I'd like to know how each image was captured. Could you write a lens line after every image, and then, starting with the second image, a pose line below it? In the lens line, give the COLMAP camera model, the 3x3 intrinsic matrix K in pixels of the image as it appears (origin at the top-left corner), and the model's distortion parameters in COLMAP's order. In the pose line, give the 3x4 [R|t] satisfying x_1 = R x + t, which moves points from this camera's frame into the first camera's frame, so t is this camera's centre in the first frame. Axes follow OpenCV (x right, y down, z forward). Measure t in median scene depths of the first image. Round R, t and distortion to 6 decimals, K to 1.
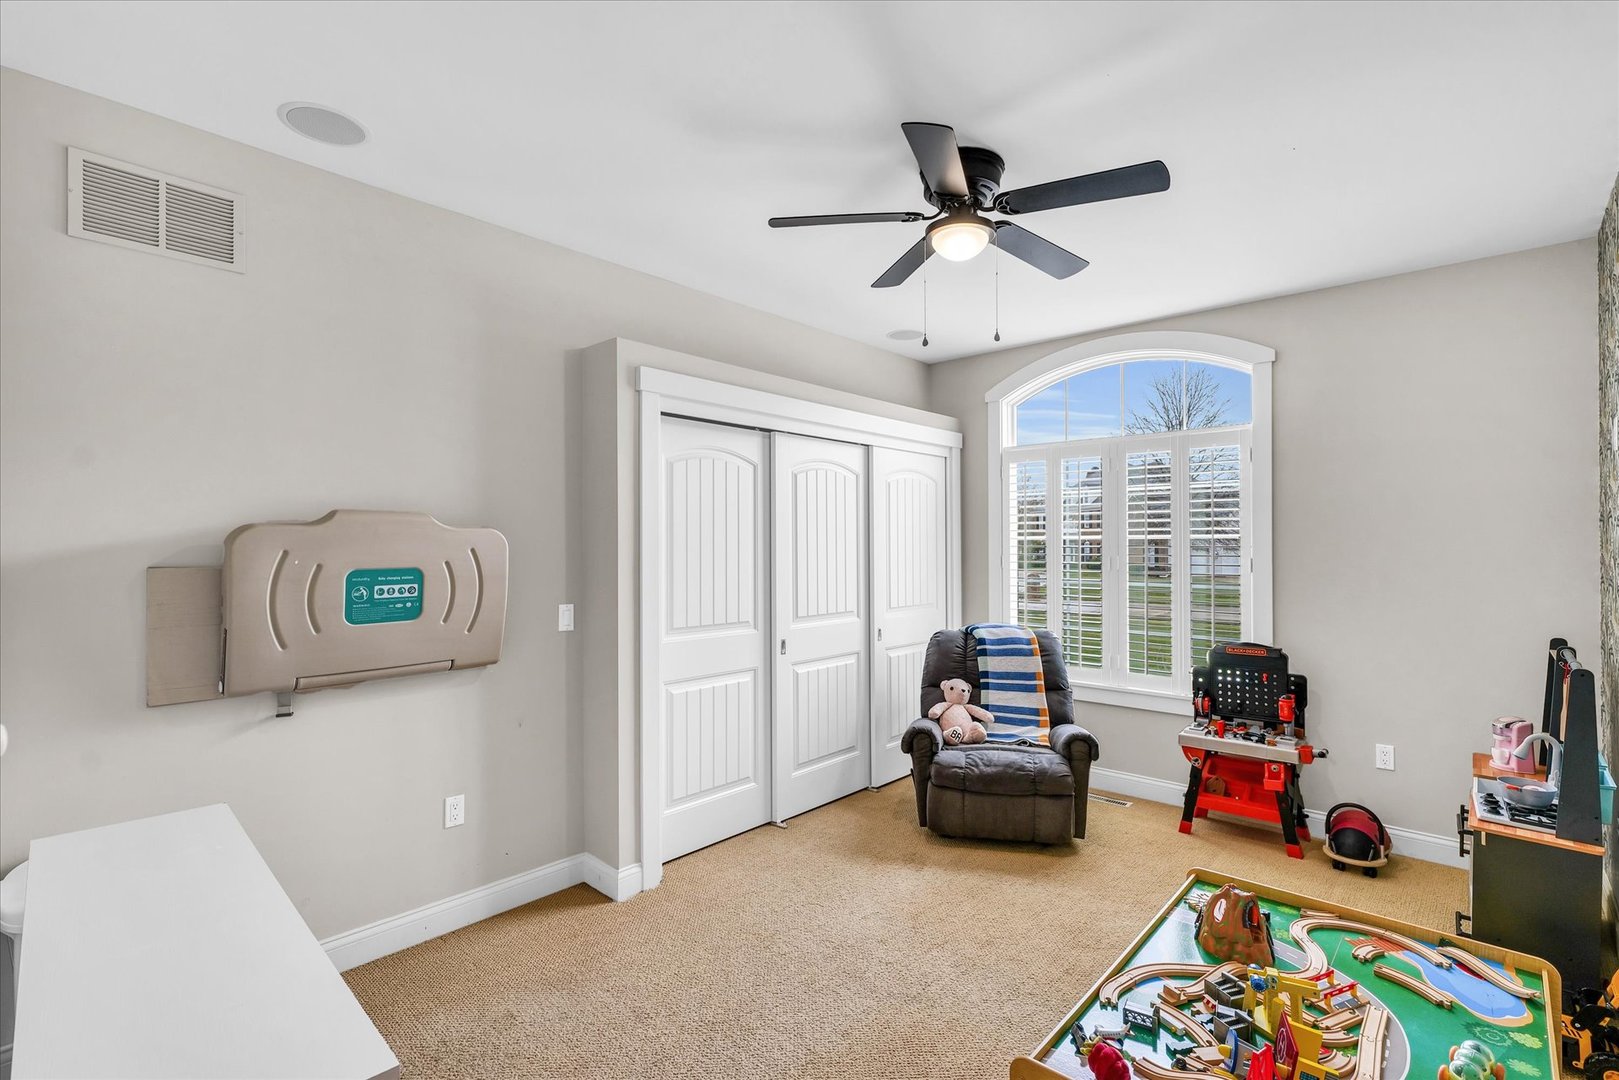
lens RADIAL K [[748.0, 0, 809.5], [0, 748.0, 540.0], [0, 0, 1]] dist [0.000381, 0.000193]
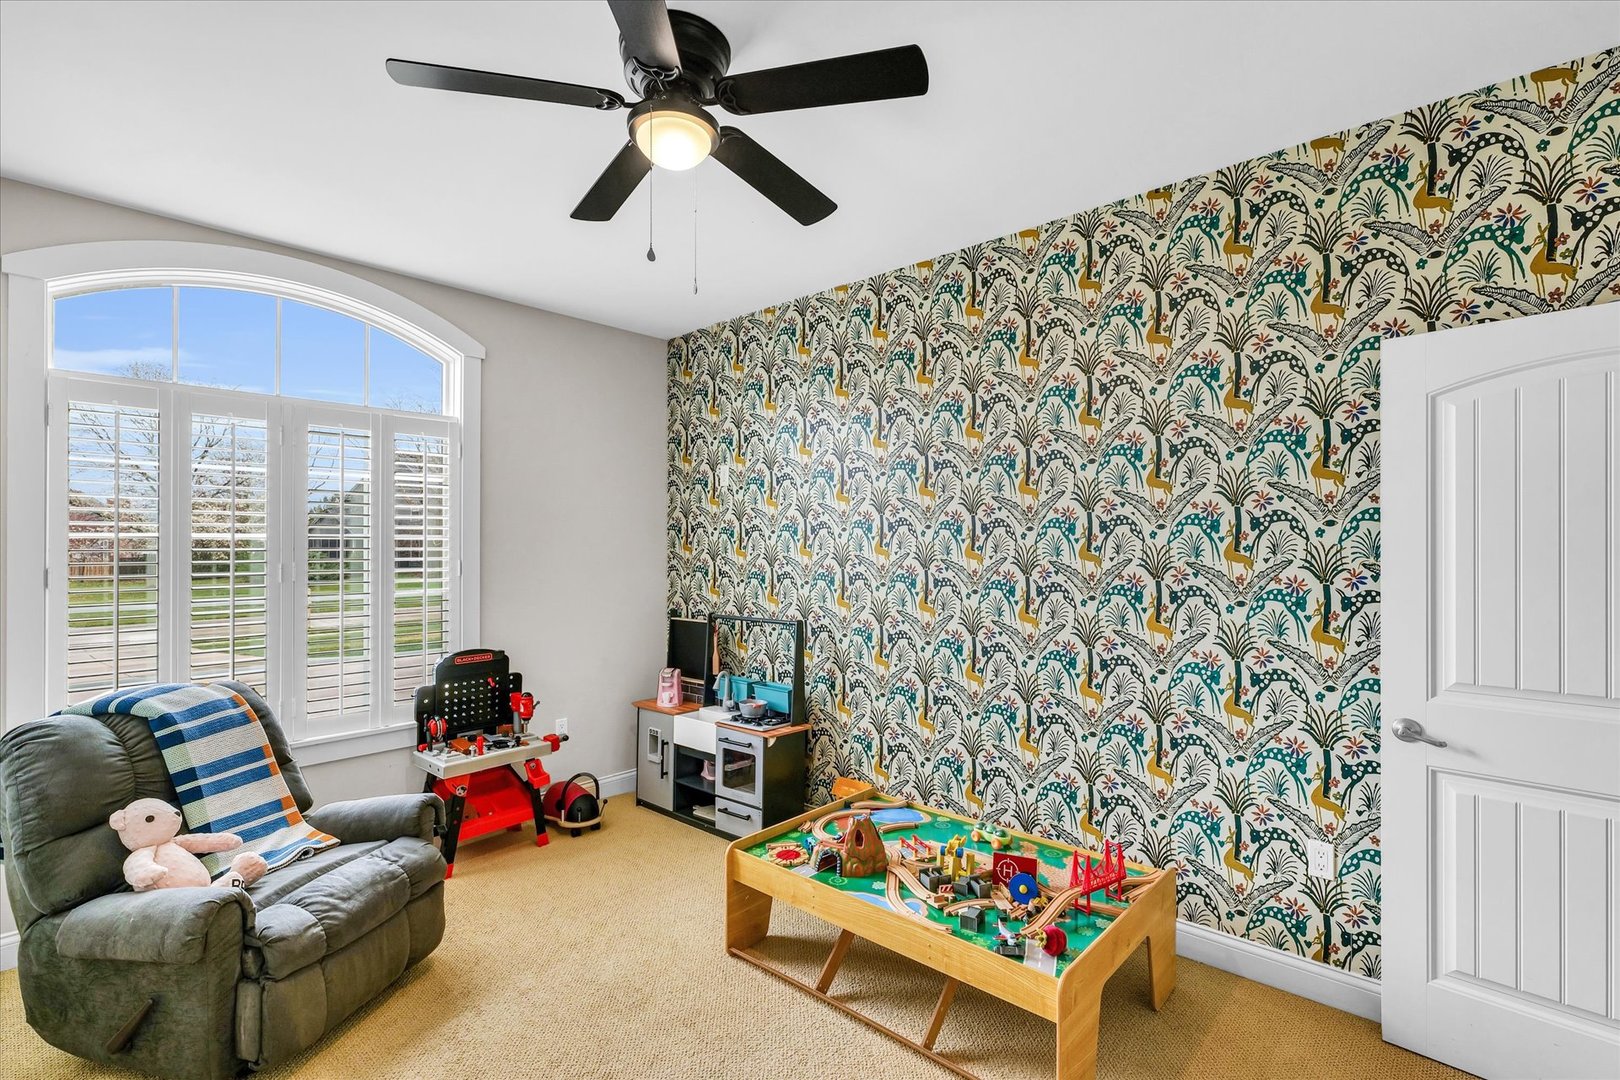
lens RADIAL K [[756.1, 0, 806.9], [0, 756.1, 544.9], [0, 0, 1]] dist [-0.002842, -0.000413]
pose [[-0.001270, -0.000011, 0.999999, -0.359776], [-0.000647, 1.000000, 0.000010, 0.004268], [-0.999999, -0.000647, -0.001270, 0.558734]]
